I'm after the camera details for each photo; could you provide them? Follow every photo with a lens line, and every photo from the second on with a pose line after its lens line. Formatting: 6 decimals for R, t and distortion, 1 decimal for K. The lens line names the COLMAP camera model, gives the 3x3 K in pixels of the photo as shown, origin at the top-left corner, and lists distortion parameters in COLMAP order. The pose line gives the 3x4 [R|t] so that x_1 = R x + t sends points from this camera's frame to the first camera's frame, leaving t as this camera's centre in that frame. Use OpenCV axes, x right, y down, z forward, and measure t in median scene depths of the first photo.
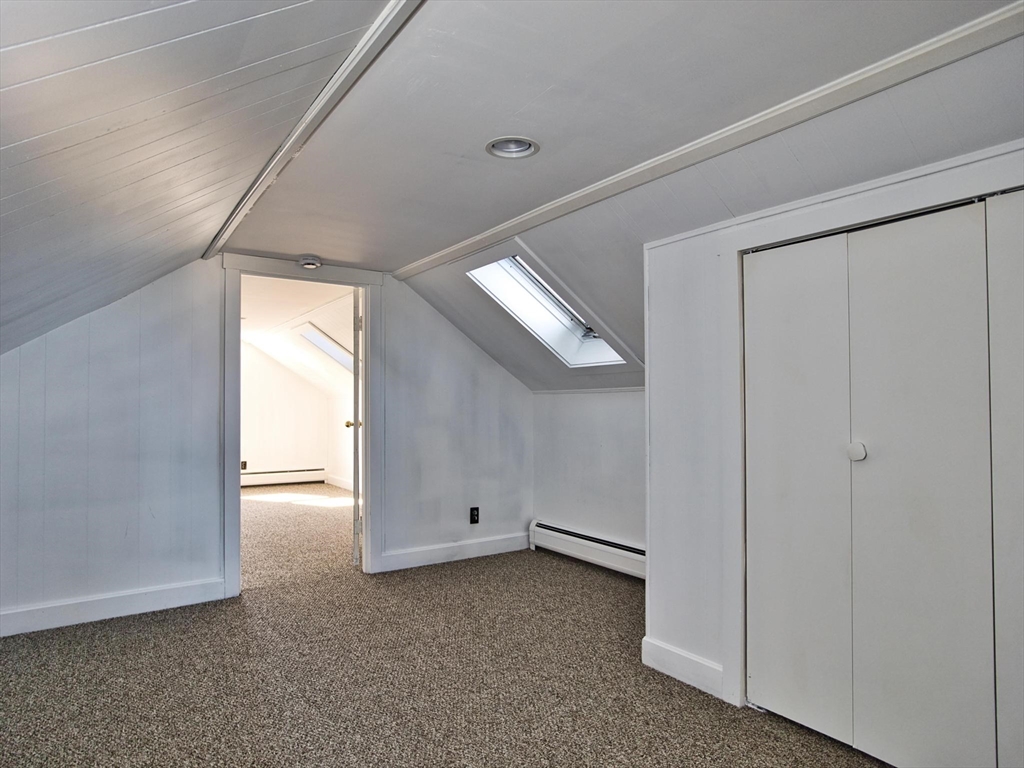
lens RADIAL K [[615.9, 0, 512.3], [0, 615.9, 389.5], [0, 0, 1]] dist [-0.045581, 0.027613]
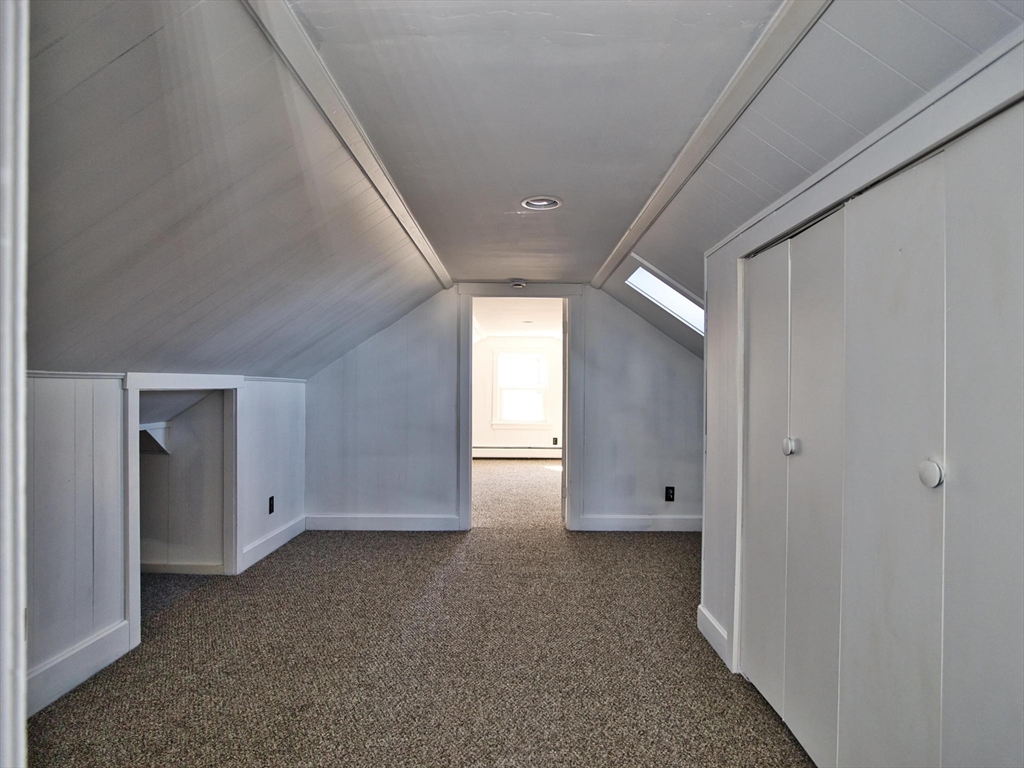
lens RADIAL K [[615.9, 0, 521.1], [0, 615.9, 384.3], [0, 0, 1]] dist [-0.045581, 0.027613]
pose [[0.820162, 0.000946, -0.572131, 0.456236], [0.006969, 0.999908, 0.011643, -0.009852], [0.572089, -0.013537, 0.820080, -0.075517]]
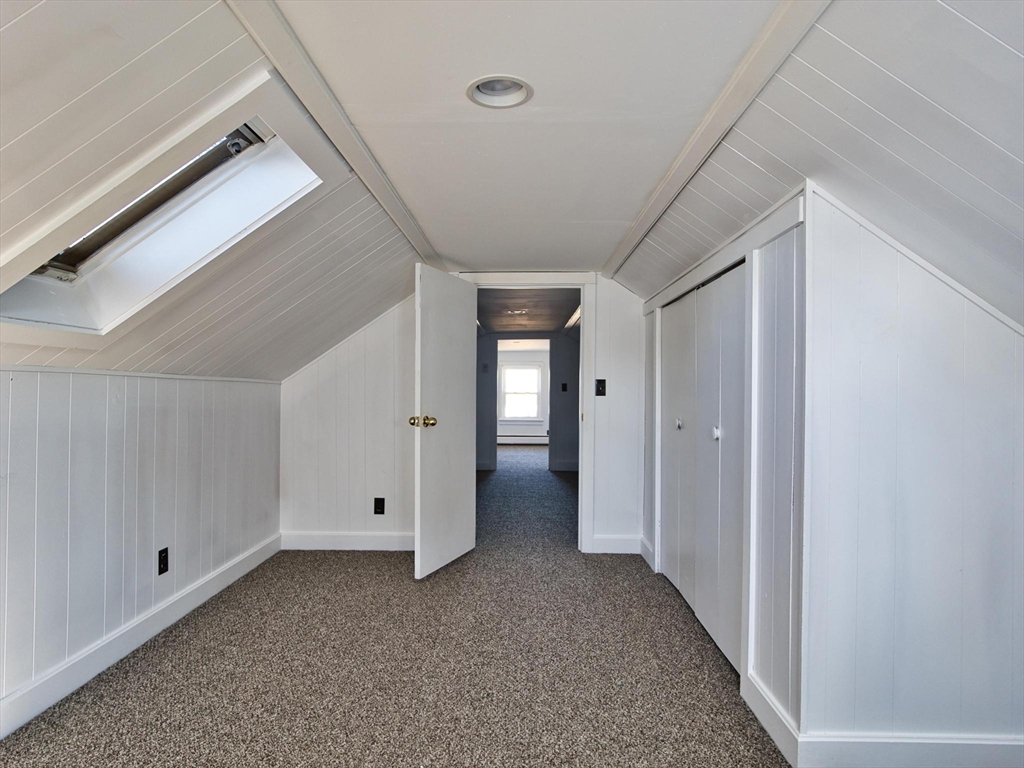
lens RADIAL K [[615.9, 0, 509.3], [0, 615.9, 385.3], [0, 0, 1]] dist [-0.045581, 0.027613]
pose [[0.814458, -0.005214, -0.580199, 0.691158], [0.007373, 0.999972, 0.001364, -0.007100], [0.580175, -0.005389, 0.814474, -0.426523]]
